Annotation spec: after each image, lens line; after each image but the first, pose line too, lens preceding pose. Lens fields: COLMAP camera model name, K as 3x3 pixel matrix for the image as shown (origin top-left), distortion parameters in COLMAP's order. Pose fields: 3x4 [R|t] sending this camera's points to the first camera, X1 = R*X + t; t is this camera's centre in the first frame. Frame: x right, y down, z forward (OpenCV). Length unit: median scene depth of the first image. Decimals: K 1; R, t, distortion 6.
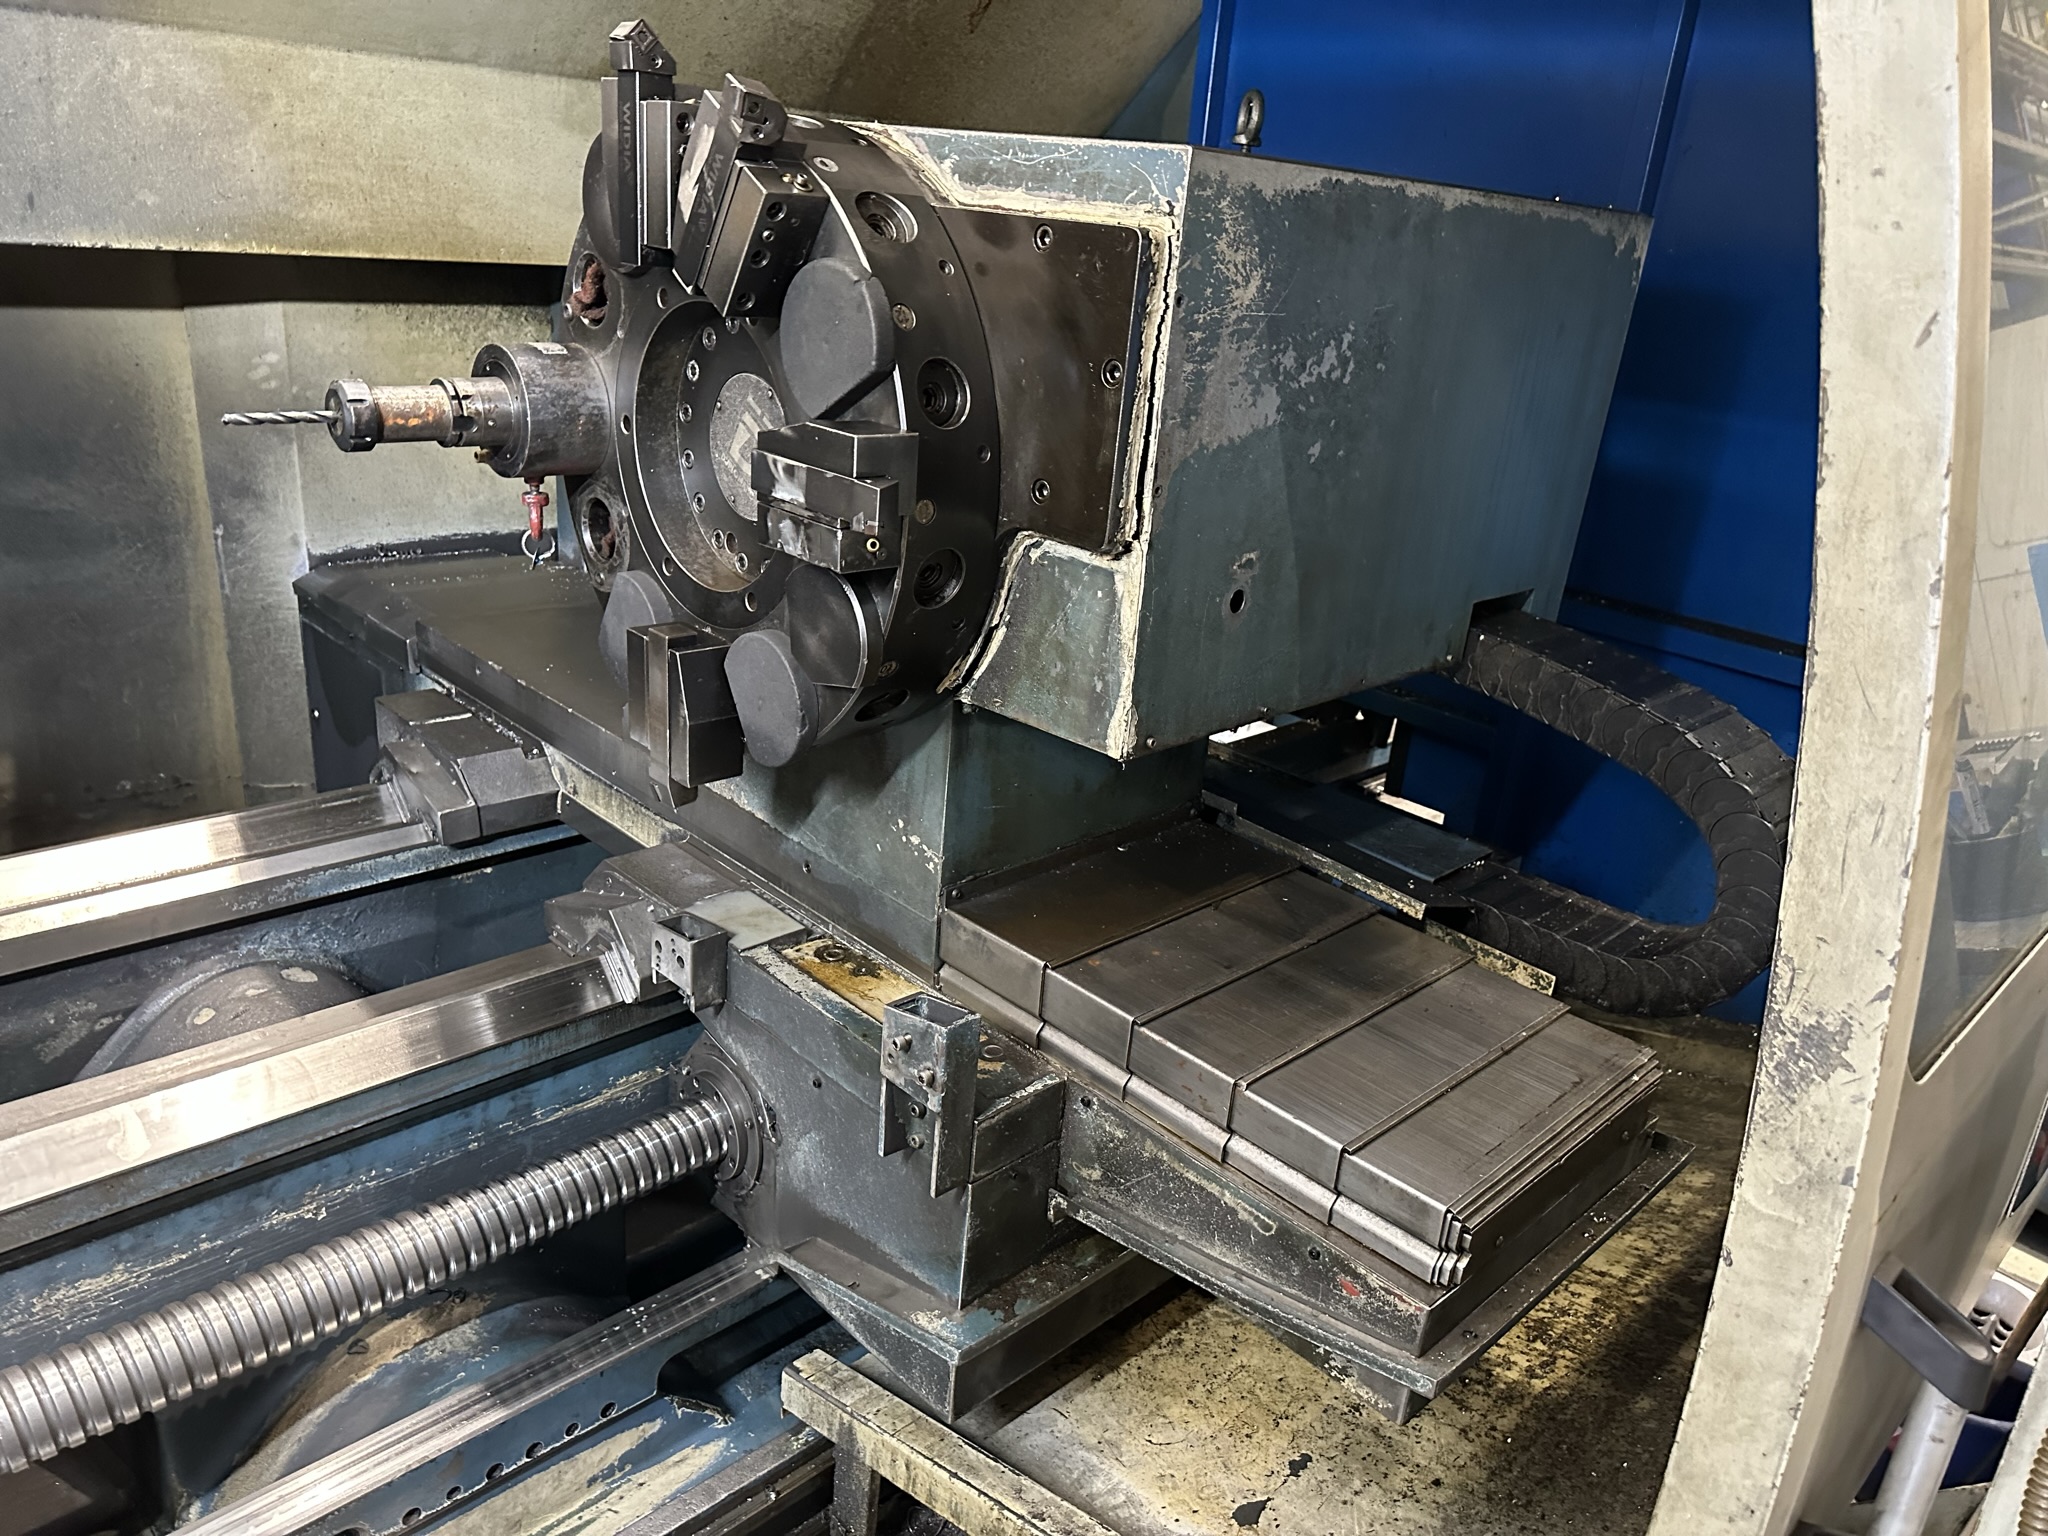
lens RADIAL K [[1428.3, 0, 1017.6], [0, 1428.3, 779.5], [0, 0, 1]] dist [0.100011, -0.158137]
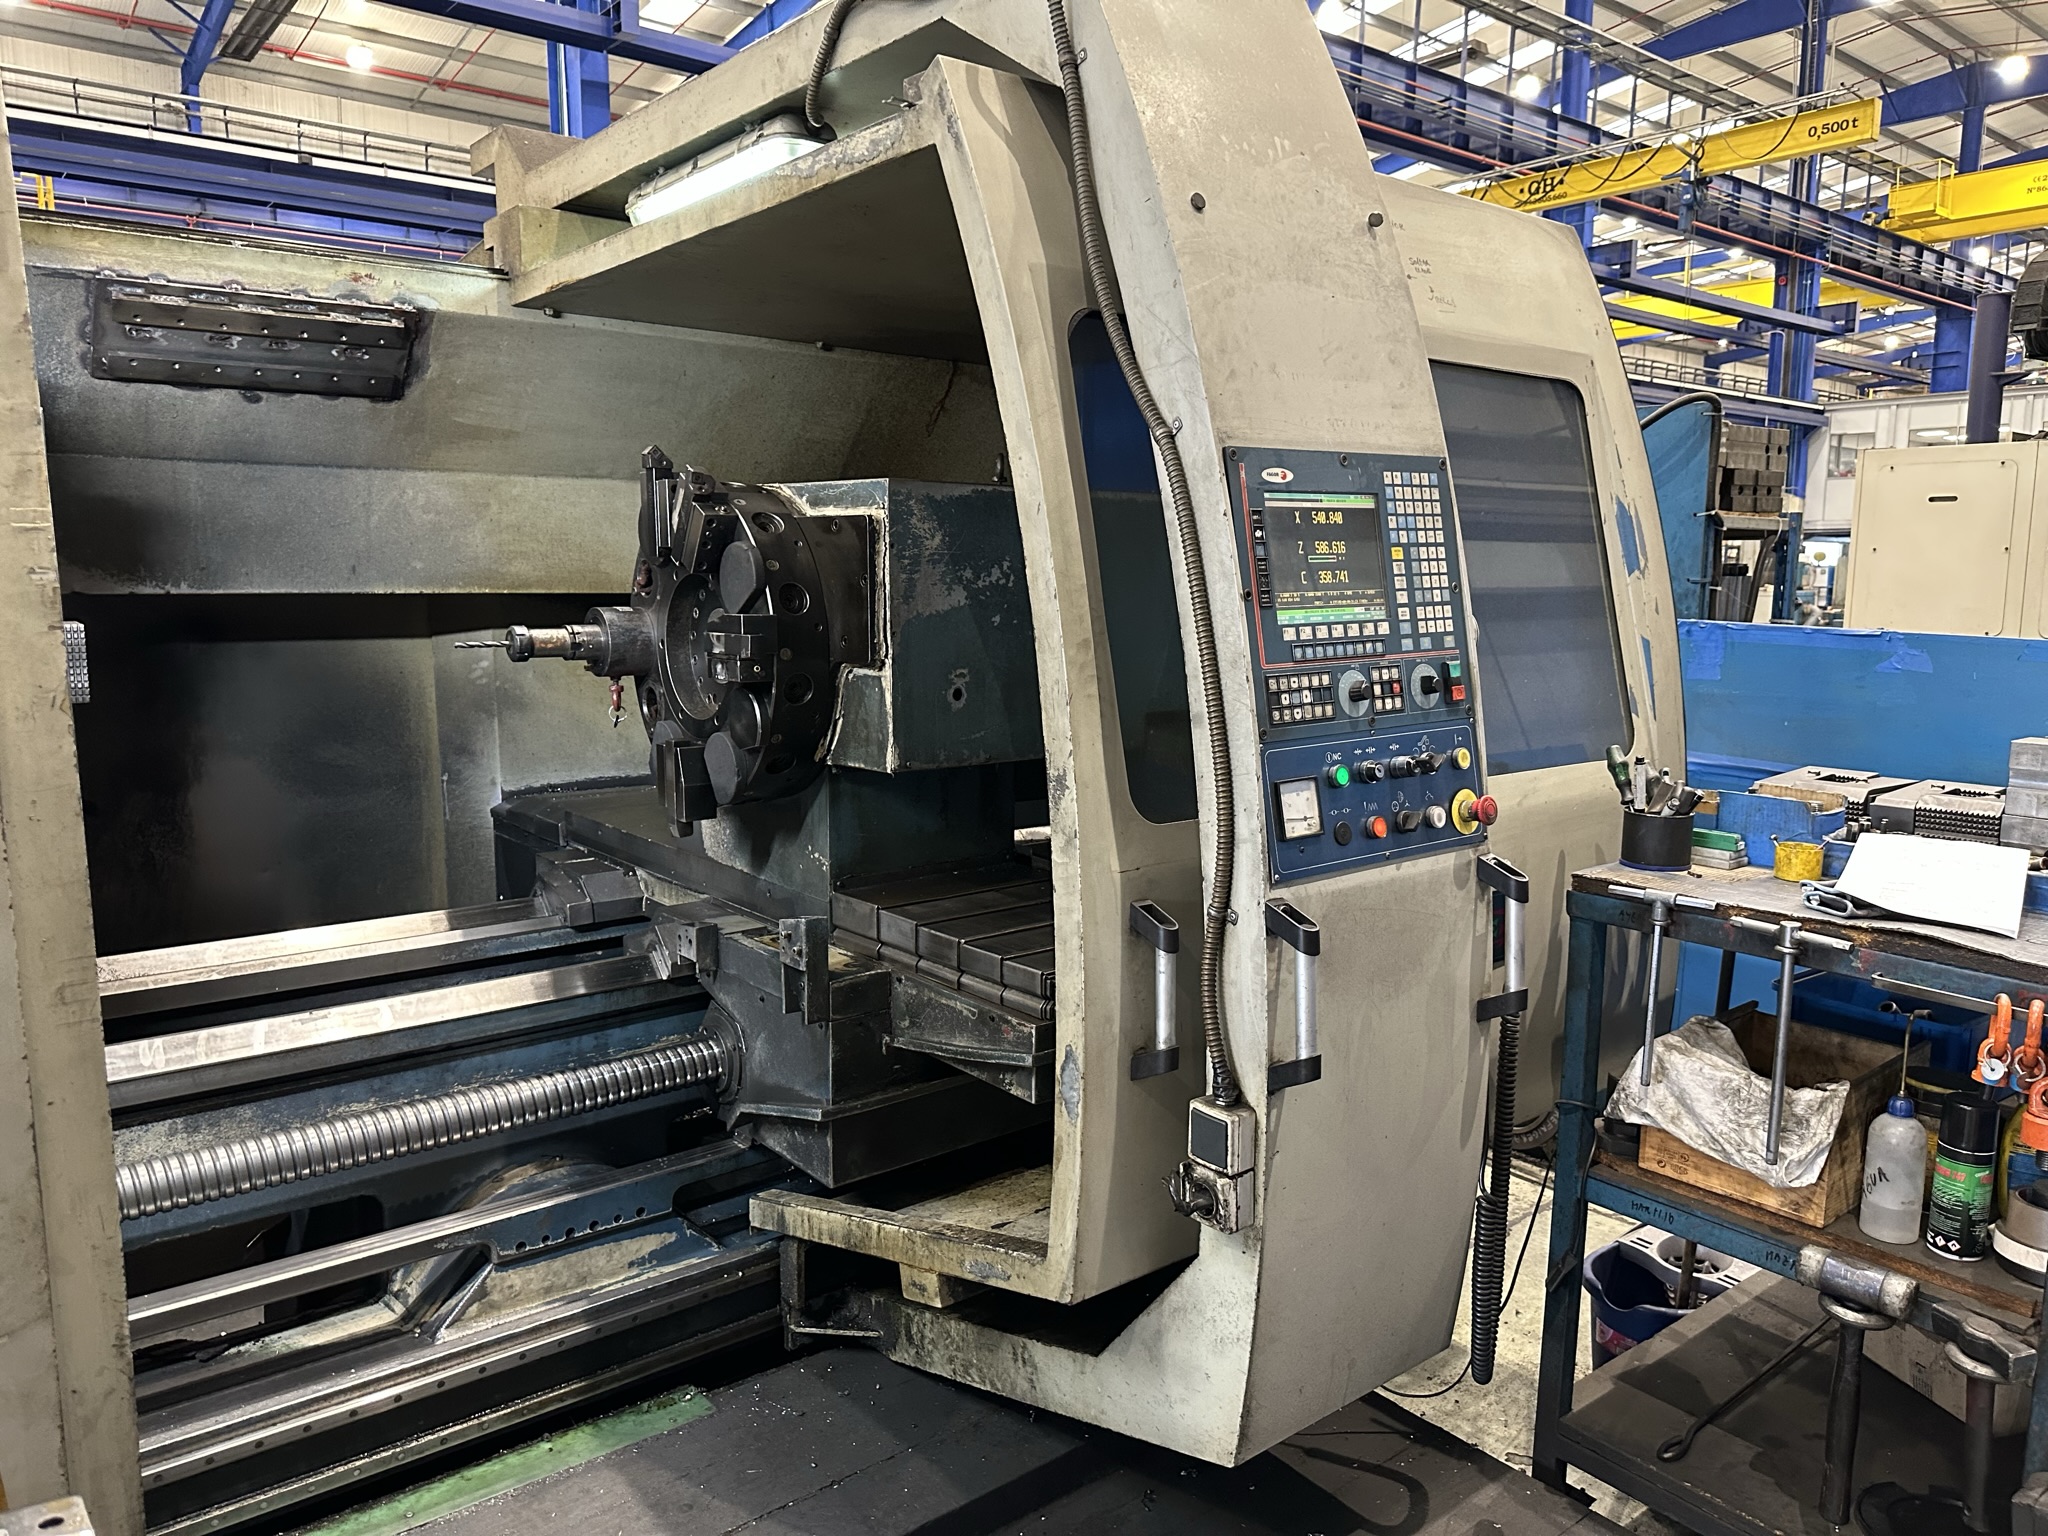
lens RADIAL K [[1409.1, 0, 1024.0], [0, 1409.1, 768.0], [0, 0, 1]] dist [0.128337, -0.139743]
pose [[0.992495, -0.065932, -0.102987, 0.387266], [0.039140, 0.969170, -0.243266, 0.390714], [0.115851, 0.237409, 0.964477, -0.712518]]
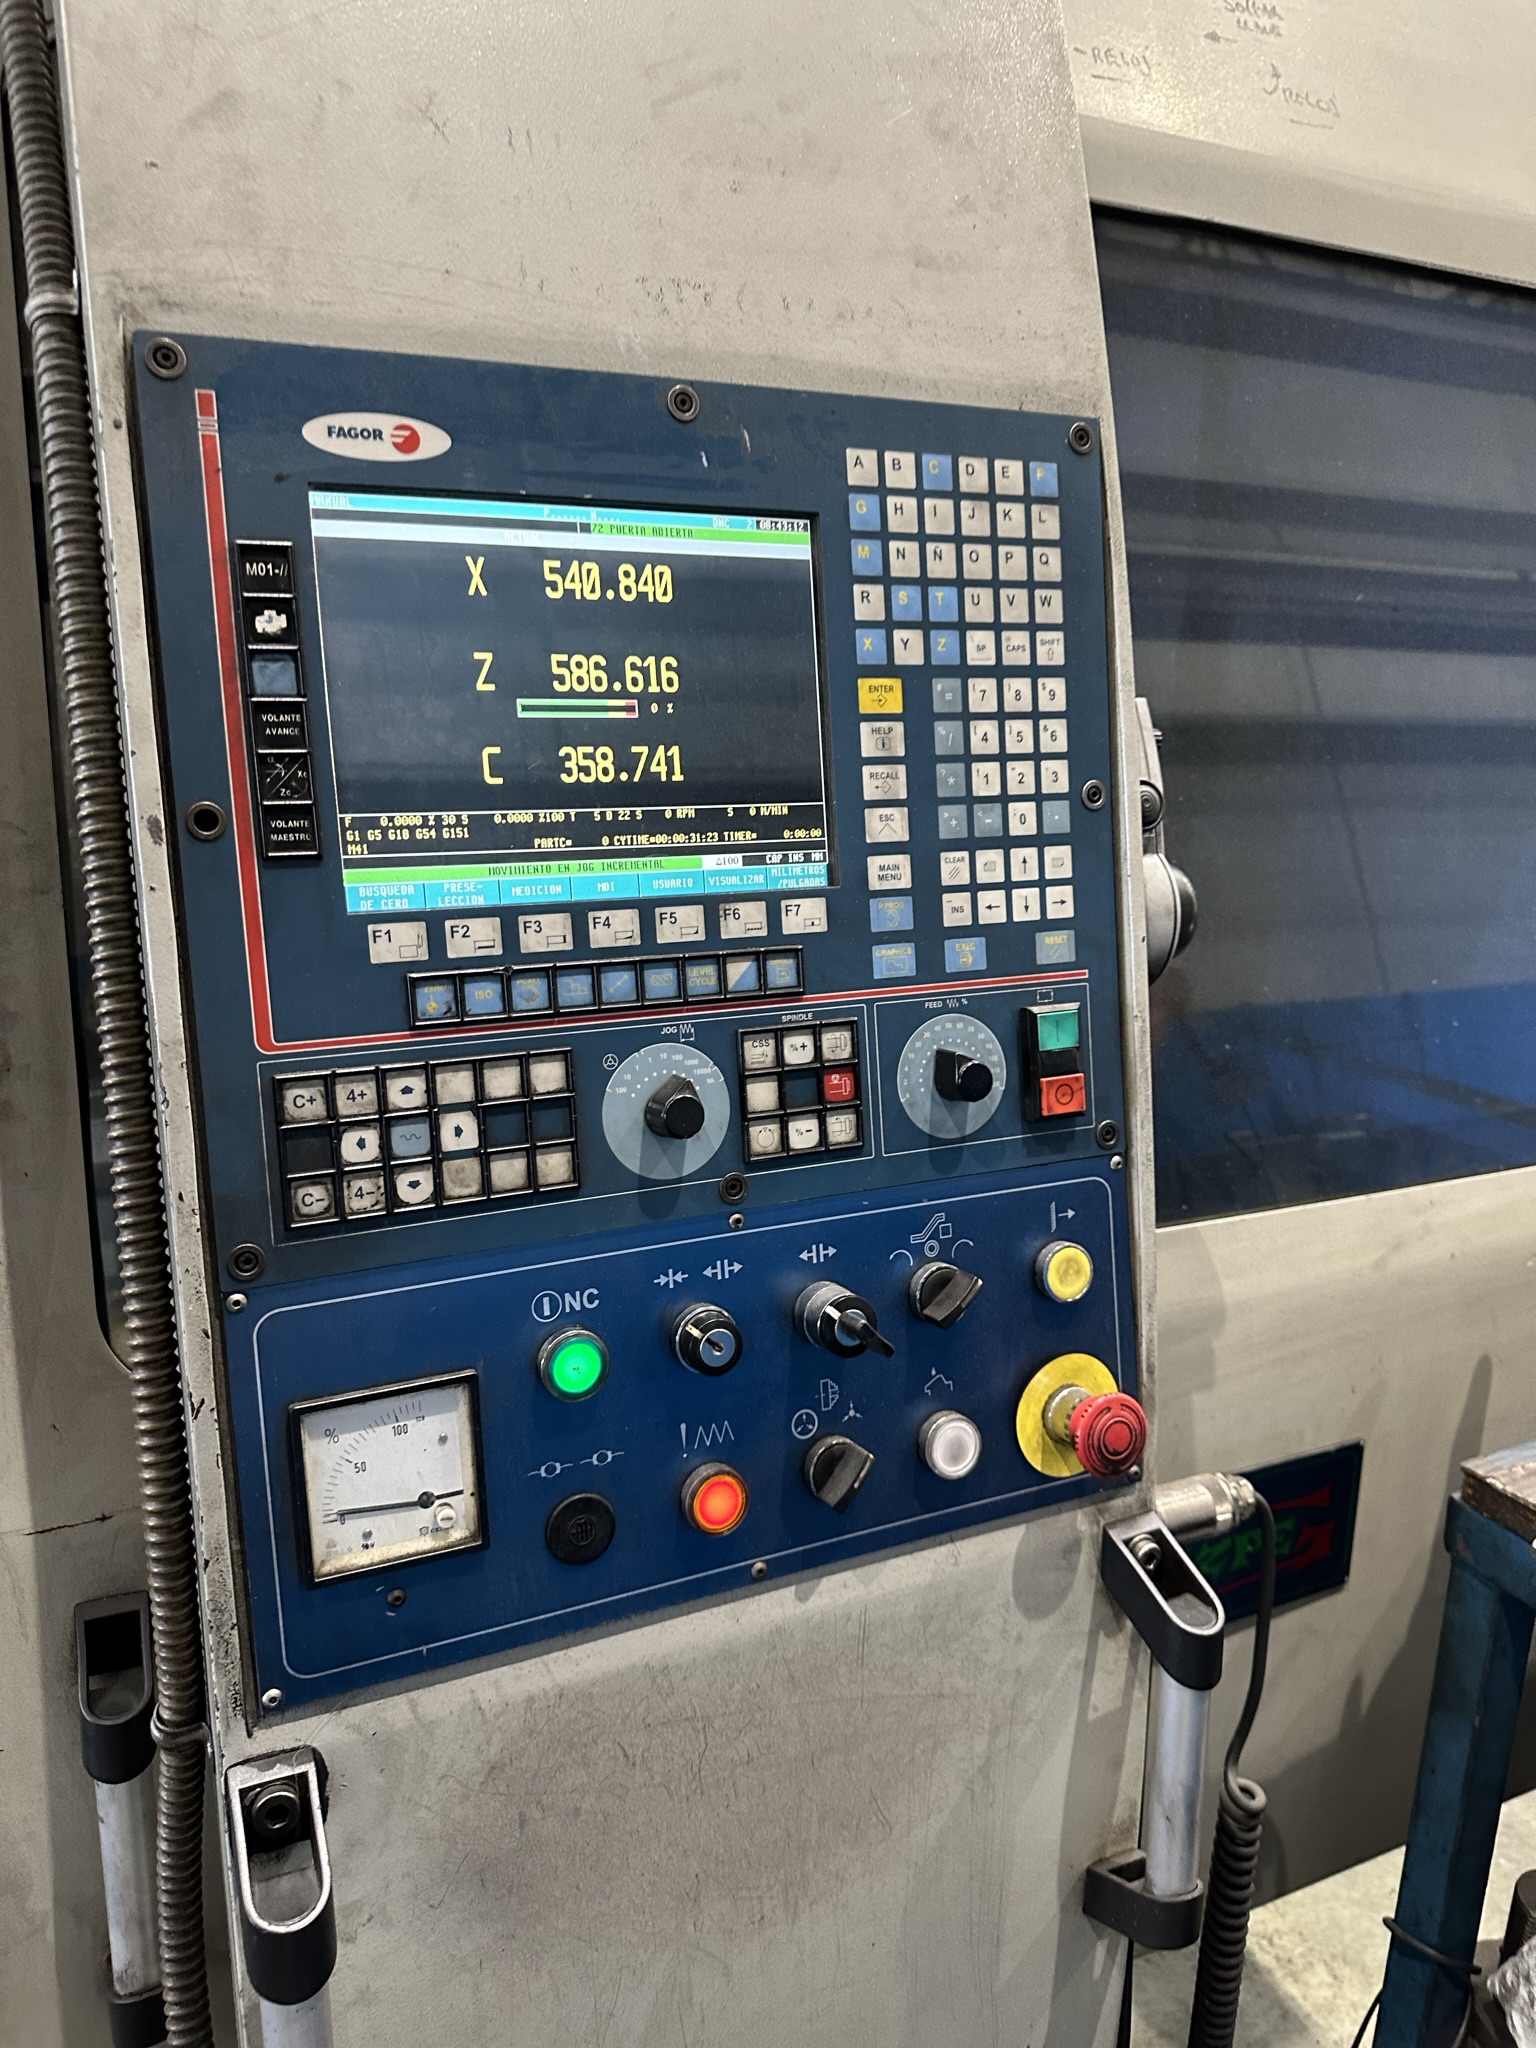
lens RADIAL K [[1428.3, 0, 768.0], [0, 1428.3, 1024.0], [0, 0, 1]] dist [0.100011, -0.158137]
pose [[0.941877, 0.017334, -0.335510, 0.739312], [-0.069309, 0.987210, -0.143569, 0.054036], [0.328730, 0.158478, 0.931032, 0.152271]]
